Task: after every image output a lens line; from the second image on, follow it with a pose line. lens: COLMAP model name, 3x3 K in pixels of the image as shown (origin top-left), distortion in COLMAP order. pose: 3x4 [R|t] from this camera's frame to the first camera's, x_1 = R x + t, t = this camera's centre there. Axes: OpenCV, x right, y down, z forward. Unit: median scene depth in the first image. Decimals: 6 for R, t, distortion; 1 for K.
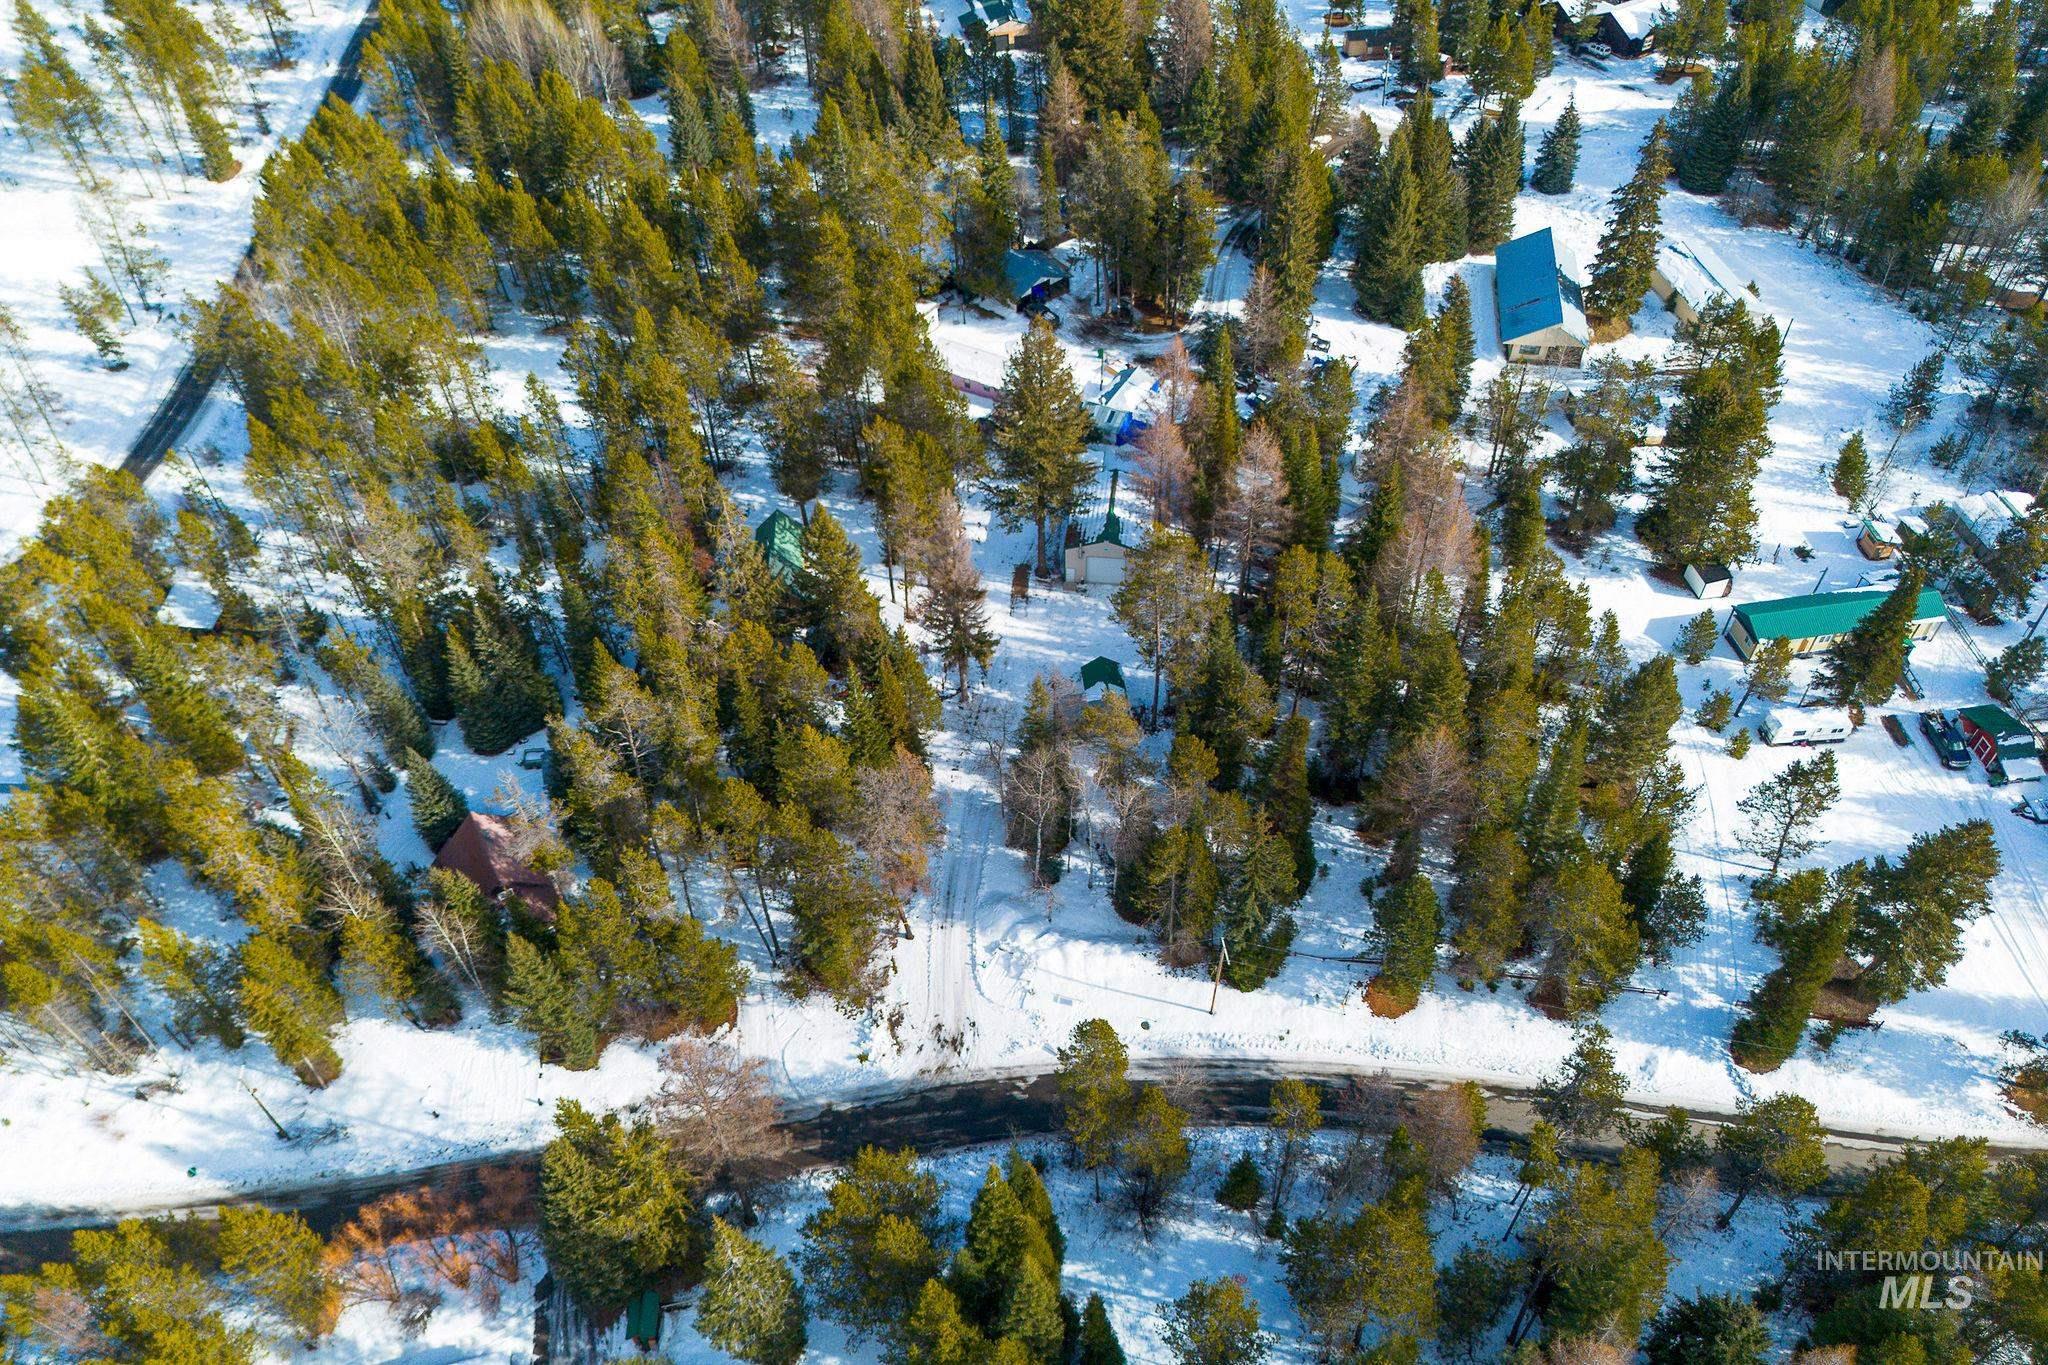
lens RADIAL K [[1431.3, 0, 1022.7], [0, 1431.3, 683.3], [0, 0, 1]] dist [0.063809, -0.052636]
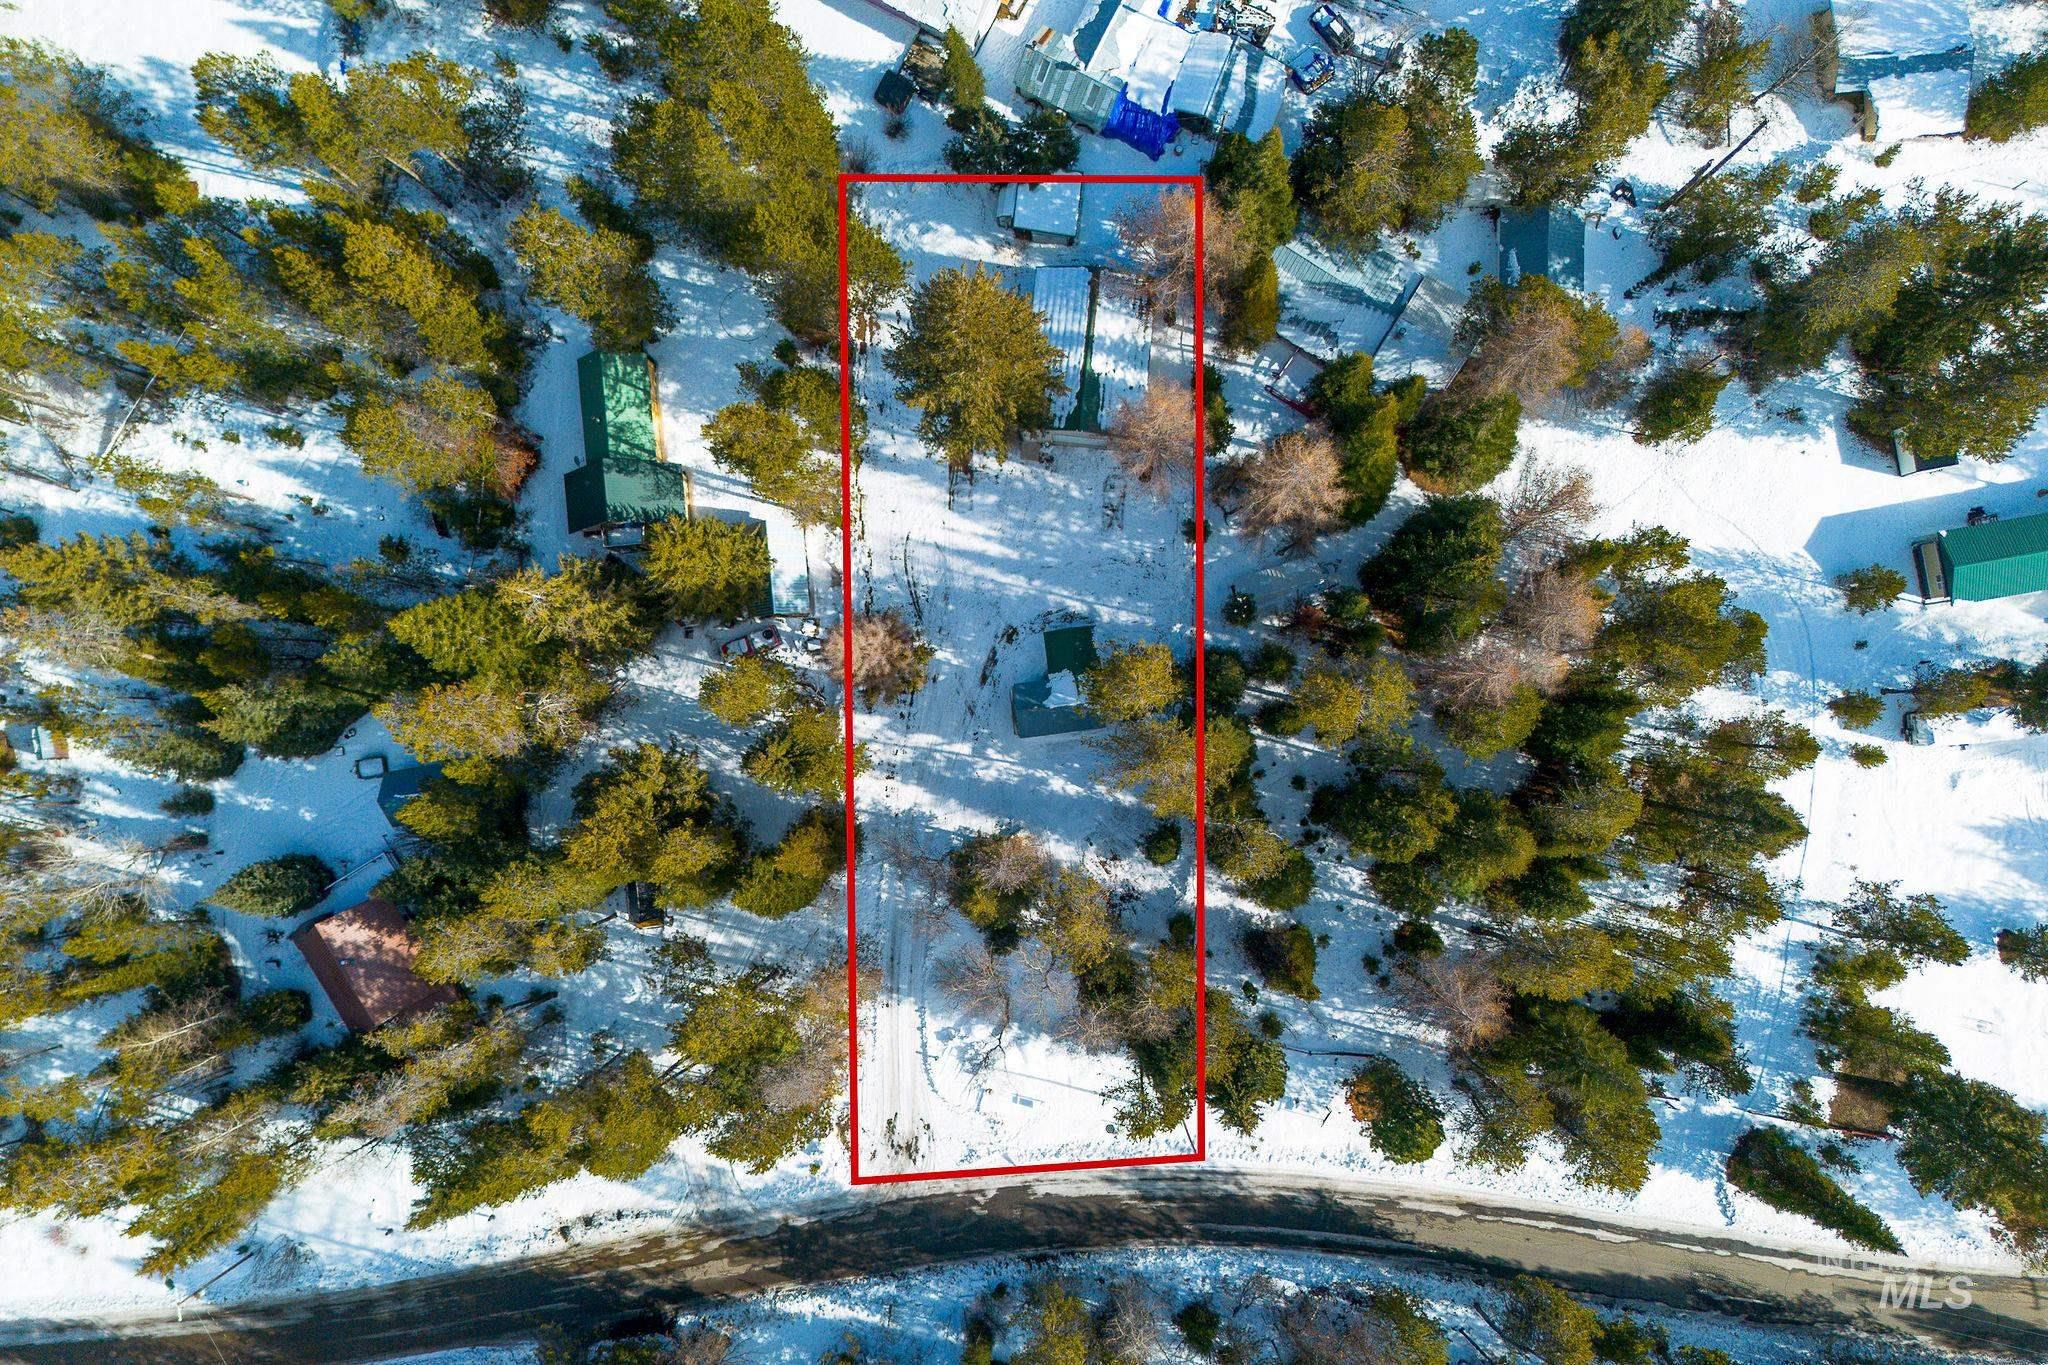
lens RADIAL K [[1431.3, 0, 1022.7], [0, 1431.3, 683.3], [0, 0, 1]] dist [0.063809, -0.052636]
pose [[0.999642, -0.022453, -0.014541, 0.047769], [0.026361, 0.734362, 0.678246, -0.611216], [-0.004550, -0.678386, 0.734691, 0.501641]]
